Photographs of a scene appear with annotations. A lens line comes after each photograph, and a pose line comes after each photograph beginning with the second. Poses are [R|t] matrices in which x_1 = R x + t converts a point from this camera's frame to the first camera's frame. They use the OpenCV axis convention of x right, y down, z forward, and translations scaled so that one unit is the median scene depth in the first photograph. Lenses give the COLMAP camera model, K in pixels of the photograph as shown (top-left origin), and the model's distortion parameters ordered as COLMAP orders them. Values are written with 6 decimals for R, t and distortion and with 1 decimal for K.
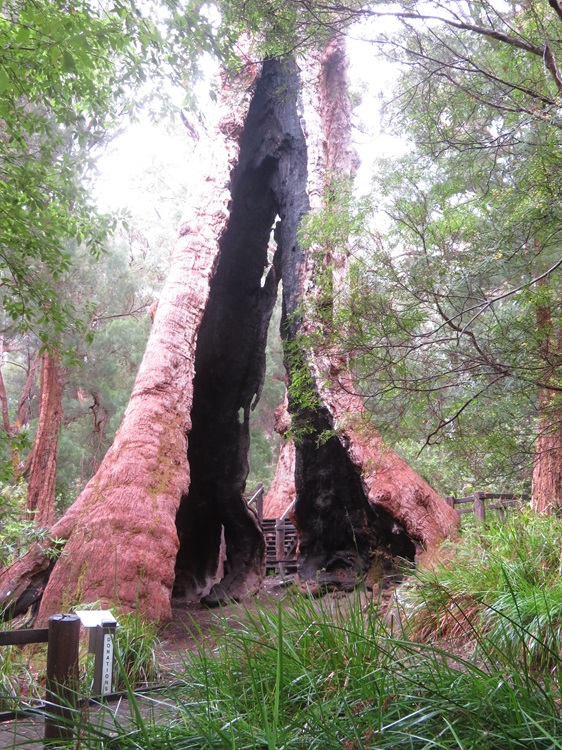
lens RADIAL K [[717.5, 0, 281.0], [0, 717.5, 375.0], [0, 0, 1]] dist [-0.018174, -0.007718]
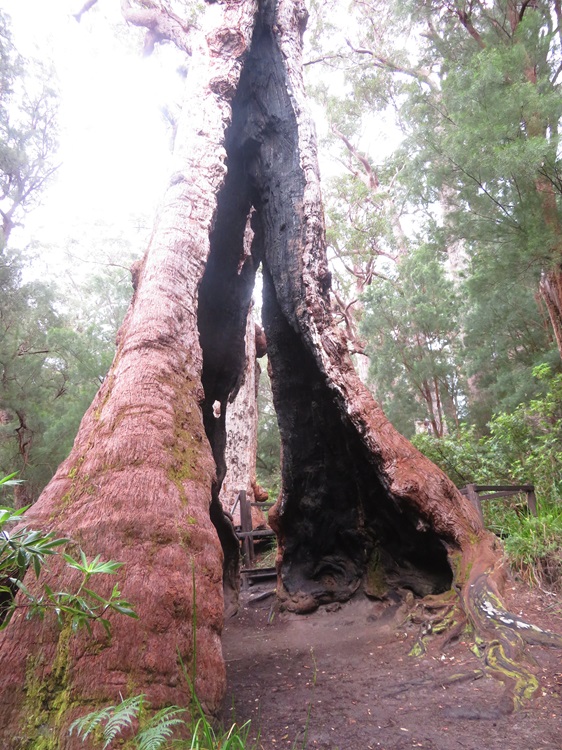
lens RADIAL K [[537.8, 0, 296.1], [0, 537.8, 365.9], [0, 0, 1]] dist [-0.022966, 0.011996]
pose [[0.972036, 0.021904, 0.233809, -0.143581], [0.001862, 0.994890, -0.100946, 0.085709], [-0.234826, 0.098558, 0.967028, 0.379982]]
